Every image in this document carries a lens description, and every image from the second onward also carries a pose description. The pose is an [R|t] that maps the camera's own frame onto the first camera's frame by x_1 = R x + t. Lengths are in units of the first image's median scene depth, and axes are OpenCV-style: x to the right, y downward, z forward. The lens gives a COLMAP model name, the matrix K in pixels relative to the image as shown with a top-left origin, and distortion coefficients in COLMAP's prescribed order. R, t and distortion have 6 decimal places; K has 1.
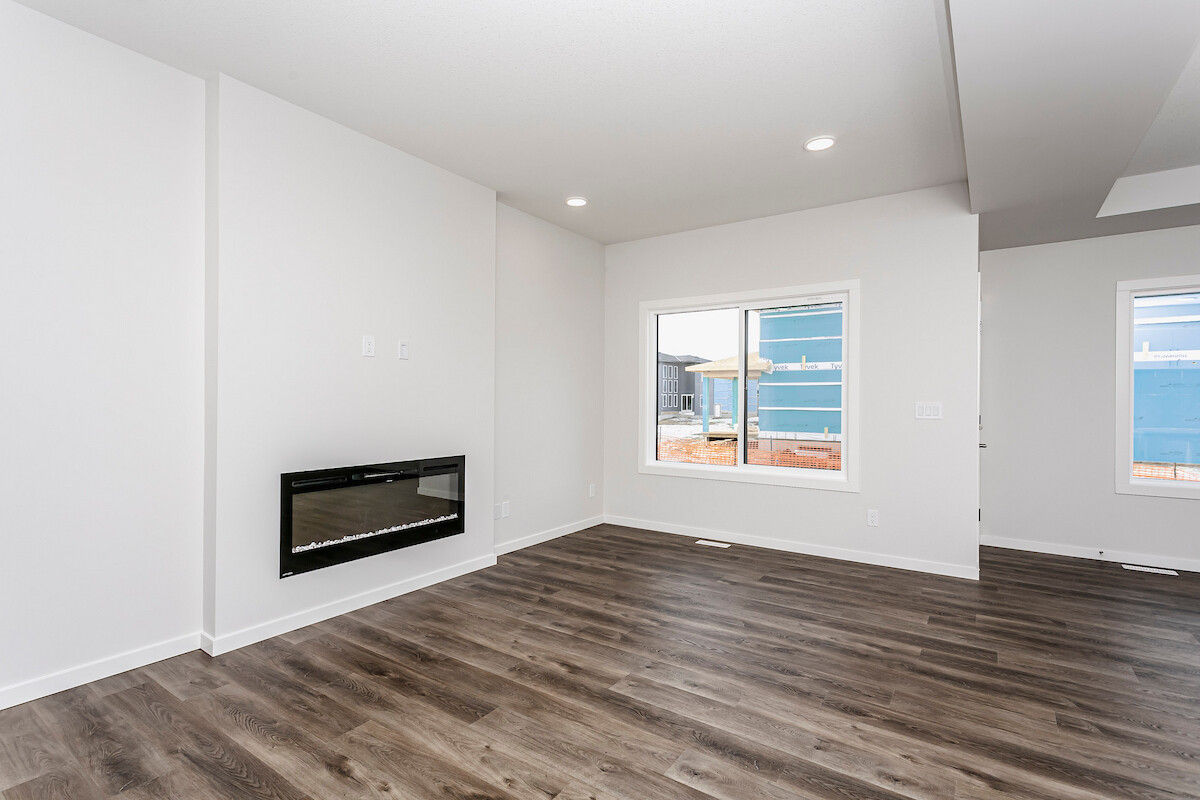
lens RADIAL K [[576.1, 0, 589.5], [0, 576.1, 399.9], [0, 0, 1]] dist [0.001899, 0.000687]
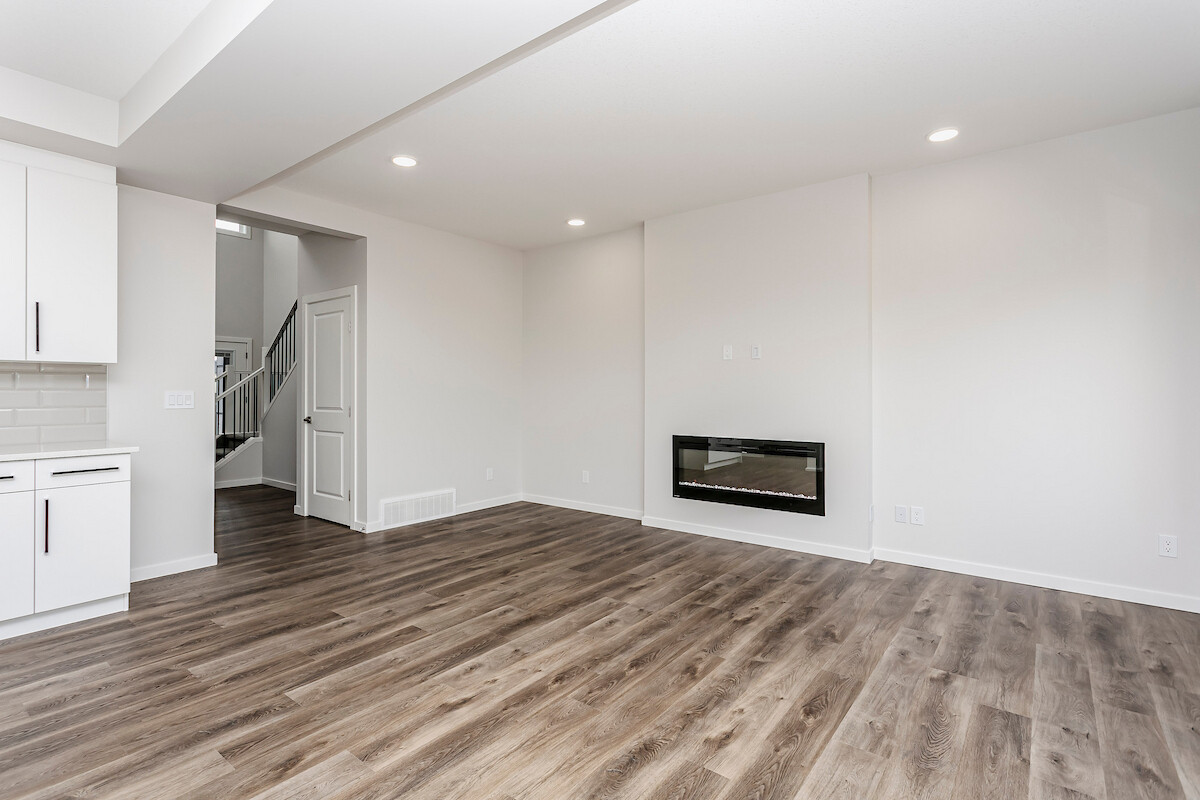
lens RADIAL K [[576.1, 0, 589.5], [0, 576.1, 399.9], [0, 0, 1]] dist [0.001899, 0.000687]
pose [[-0.050712, 0.014571, -0.998607, 1.175399], [0.000831, 0.999894, 0.014548, -0.001075], [0.998713, -0.000092, -0.050719, 0.843874]]
